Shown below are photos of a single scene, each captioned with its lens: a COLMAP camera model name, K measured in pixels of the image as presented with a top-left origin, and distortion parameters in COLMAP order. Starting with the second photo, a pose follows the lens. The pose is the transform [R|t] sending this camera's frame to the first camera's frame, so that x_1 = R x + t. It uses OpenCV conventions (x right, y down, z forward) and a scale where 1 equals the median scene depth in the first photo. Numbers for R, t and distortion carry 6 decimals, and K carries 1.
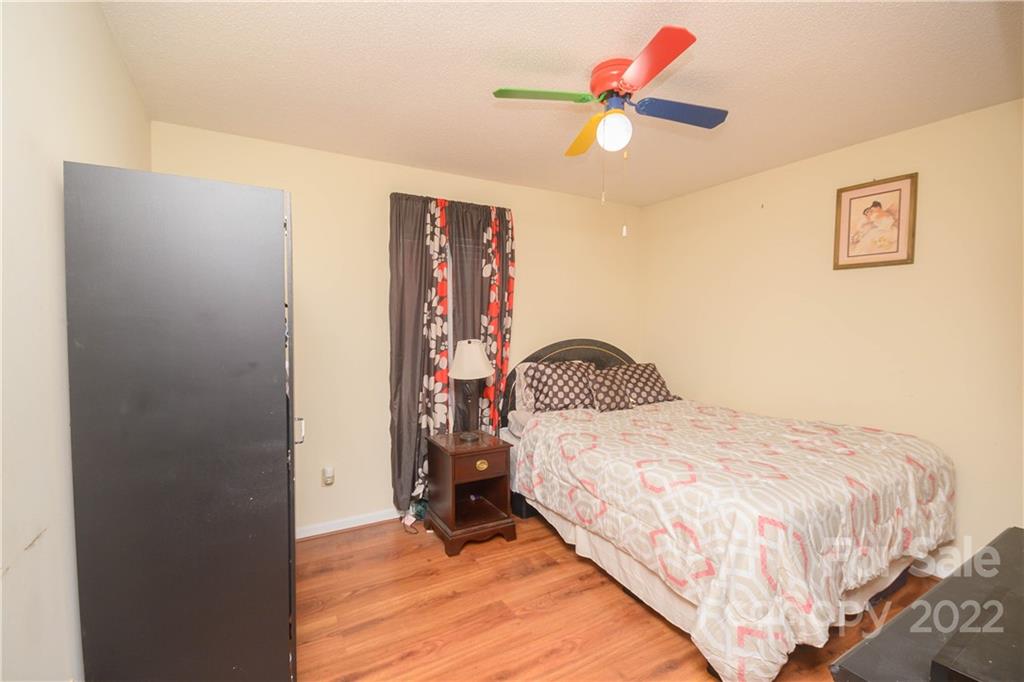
lens RADIAL K [[455.9, 0, 512.0], [0, 455.9, 337.7], [0, 0, 1]] dist [0.000803, 0.000216]
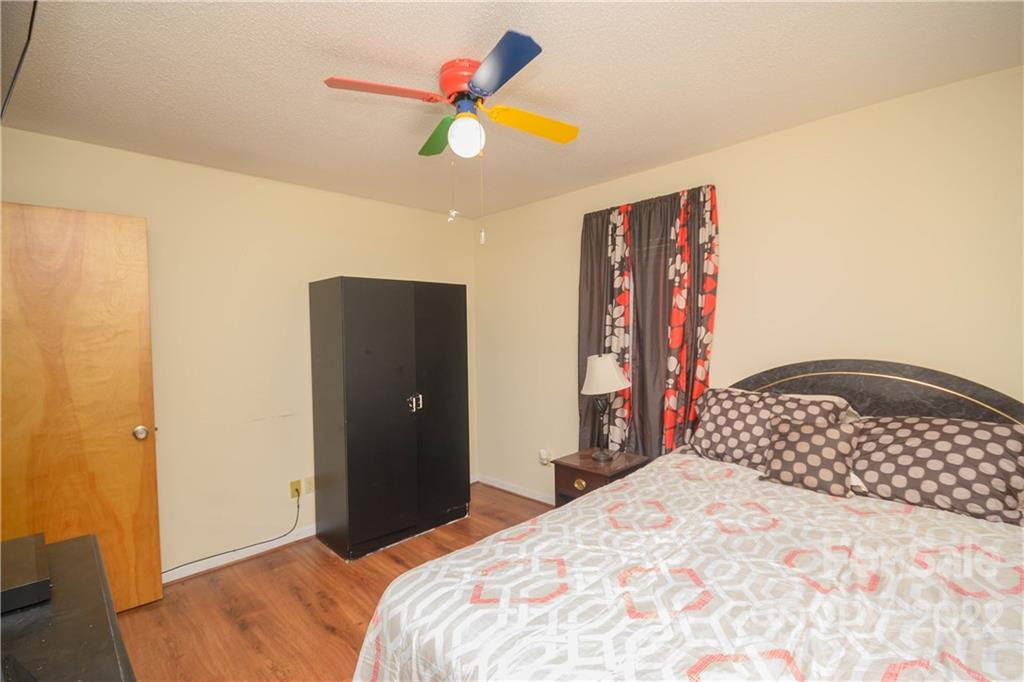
lens RADIAL K [[455.9, 0, 511.8], [0, 455.9, 346.1], [0, 0, 1]] dist [0.000803, 0.000216]
pose [[0.271578, 0.027221, -0.962031, 0.675686], [-0.007806, 0.999629, 0.026081, -0.030789], [0.962385, 0.000426, 0.271690, 0.494803]]
